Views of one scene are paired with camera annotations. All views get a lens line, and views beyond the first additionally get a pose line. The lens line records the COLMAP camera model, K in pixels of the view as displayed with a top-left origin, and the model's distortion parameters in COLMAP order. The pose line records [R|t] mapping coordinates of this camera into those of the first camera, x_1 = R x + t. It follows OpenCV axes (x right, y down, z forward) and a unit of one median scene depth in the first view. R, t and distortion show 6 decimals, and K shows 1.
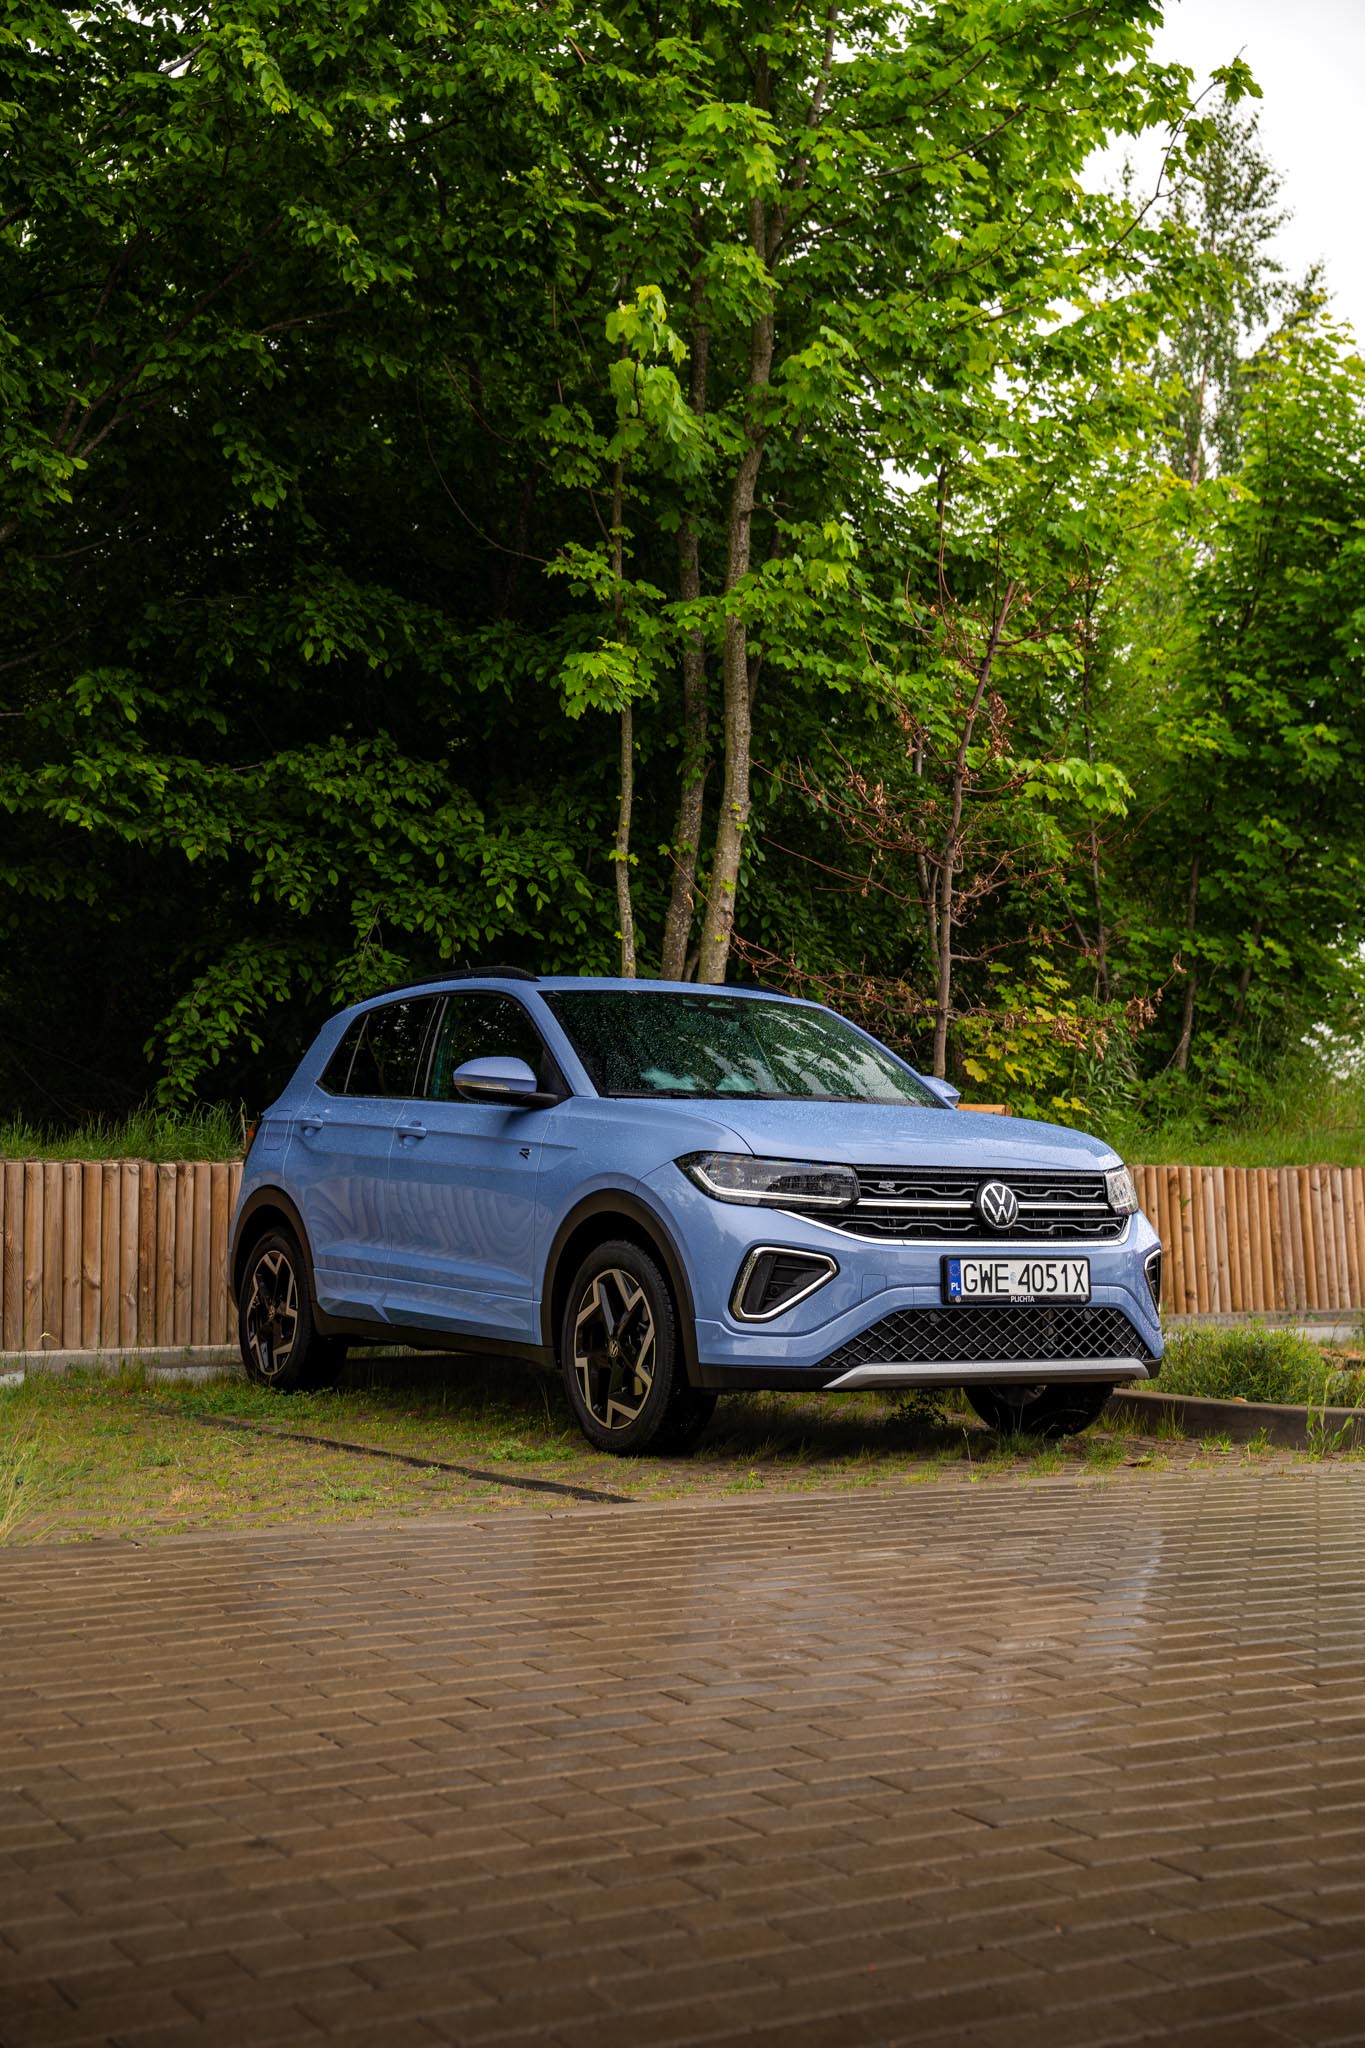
lens RADIAL K [[2605.0, 0, 700.6], [0, 2605.0, 1029.7], [0, 0, 1]] dist [0.138453, 0.108053]
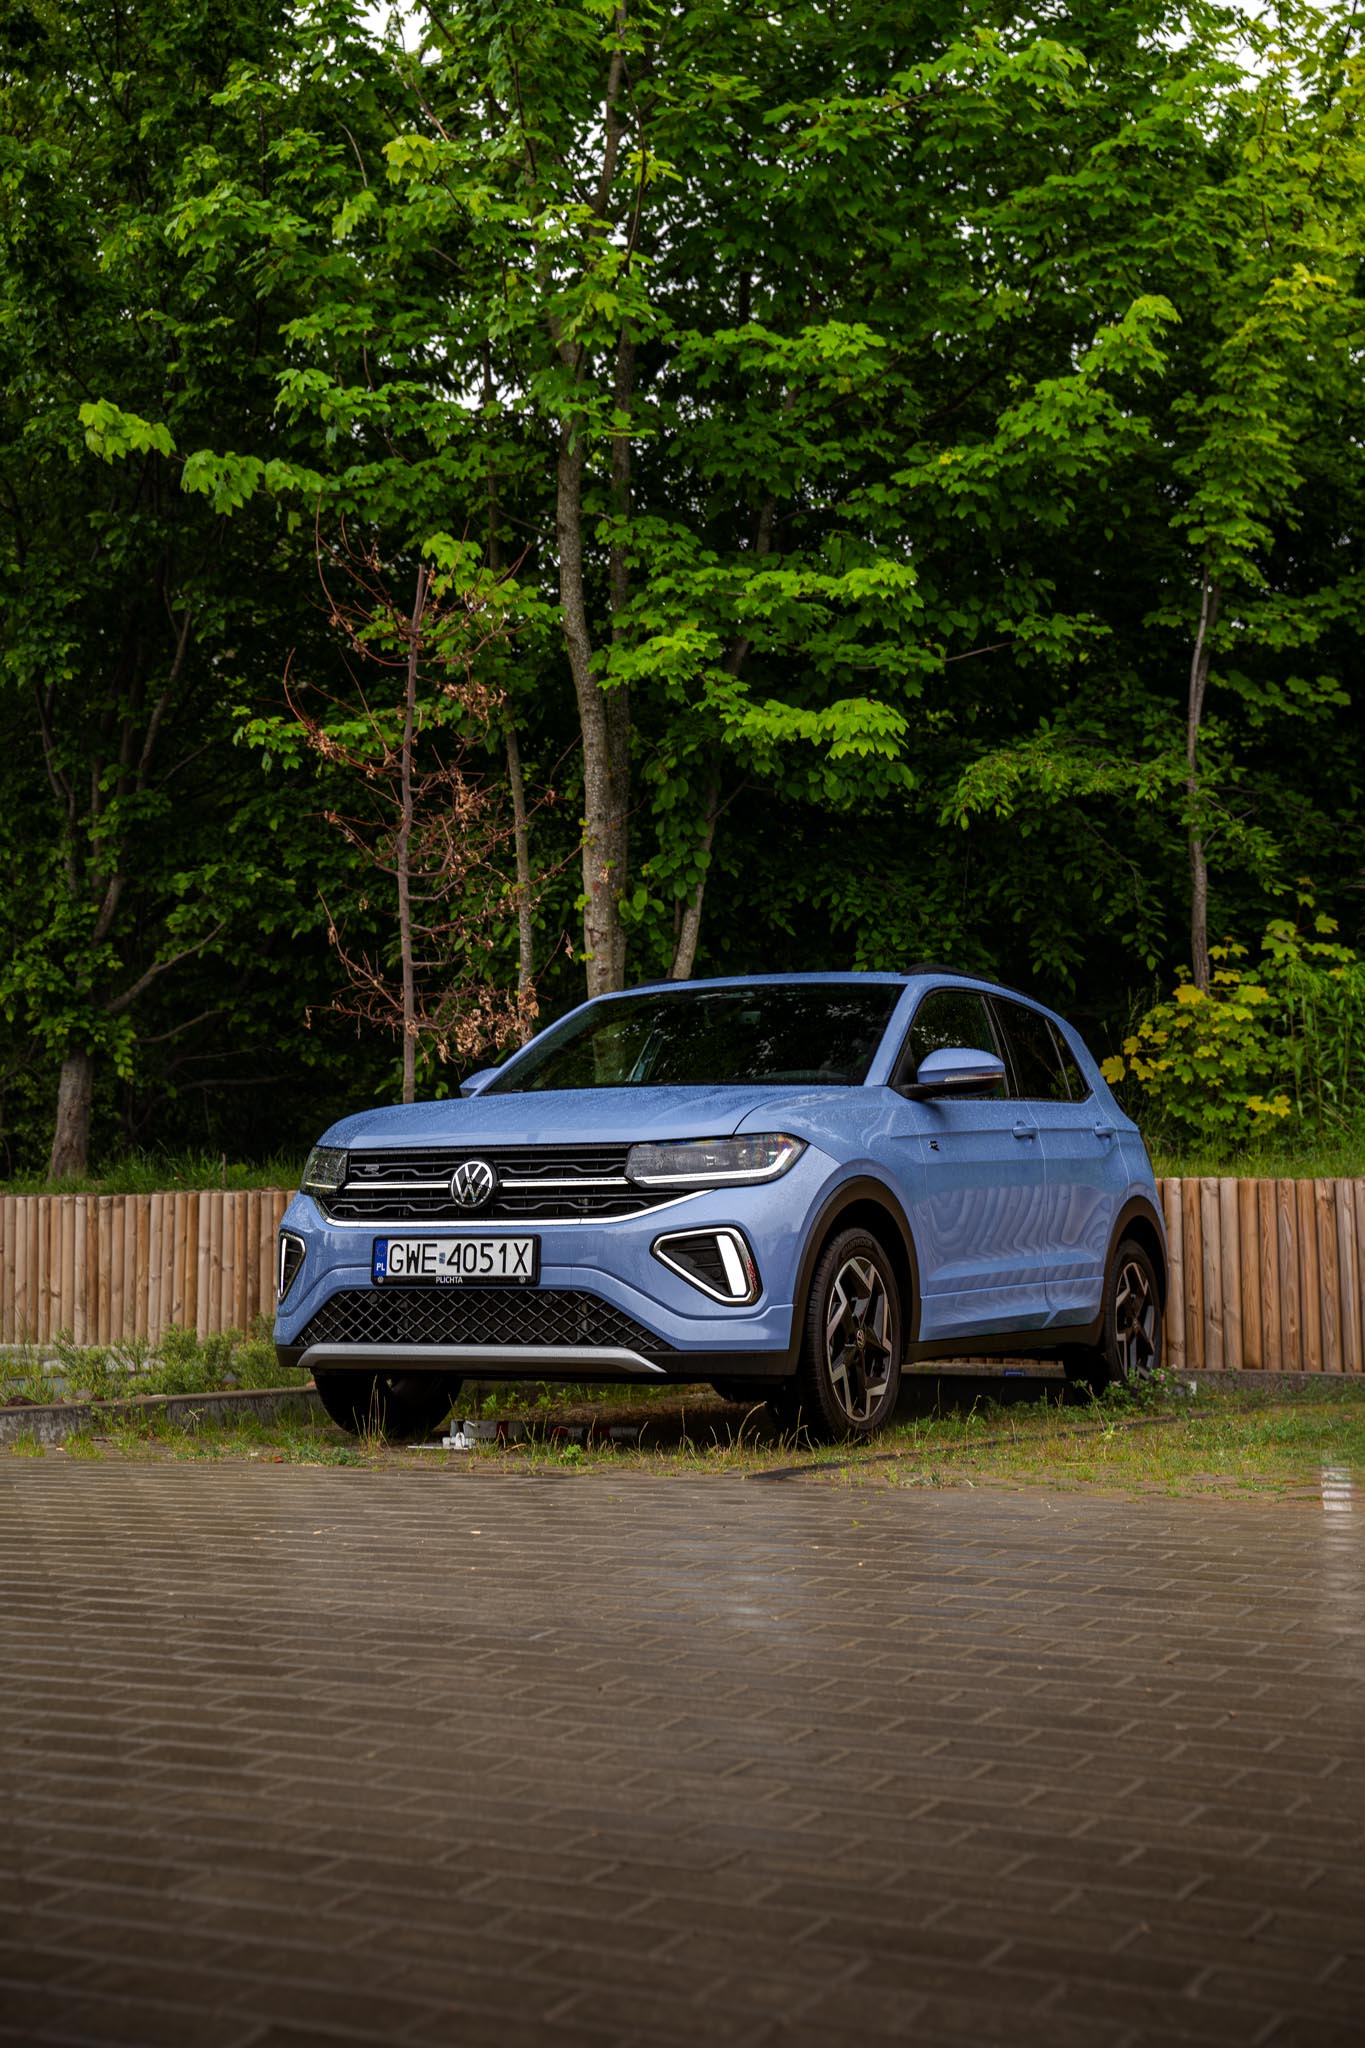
lens RADIAL K [[2605.0, 0, 700.6], [0, 2605.0, 1029.7], [0, 0, 1]] dist [0.138453, 0.108053]
pose [[0.514938, -0.094491, -0.852004, 0.982169], [0.059050, 0.995455, -0.074712, 0.087587], [0.855191, -0.011838, 0.518177, 0.576453]]
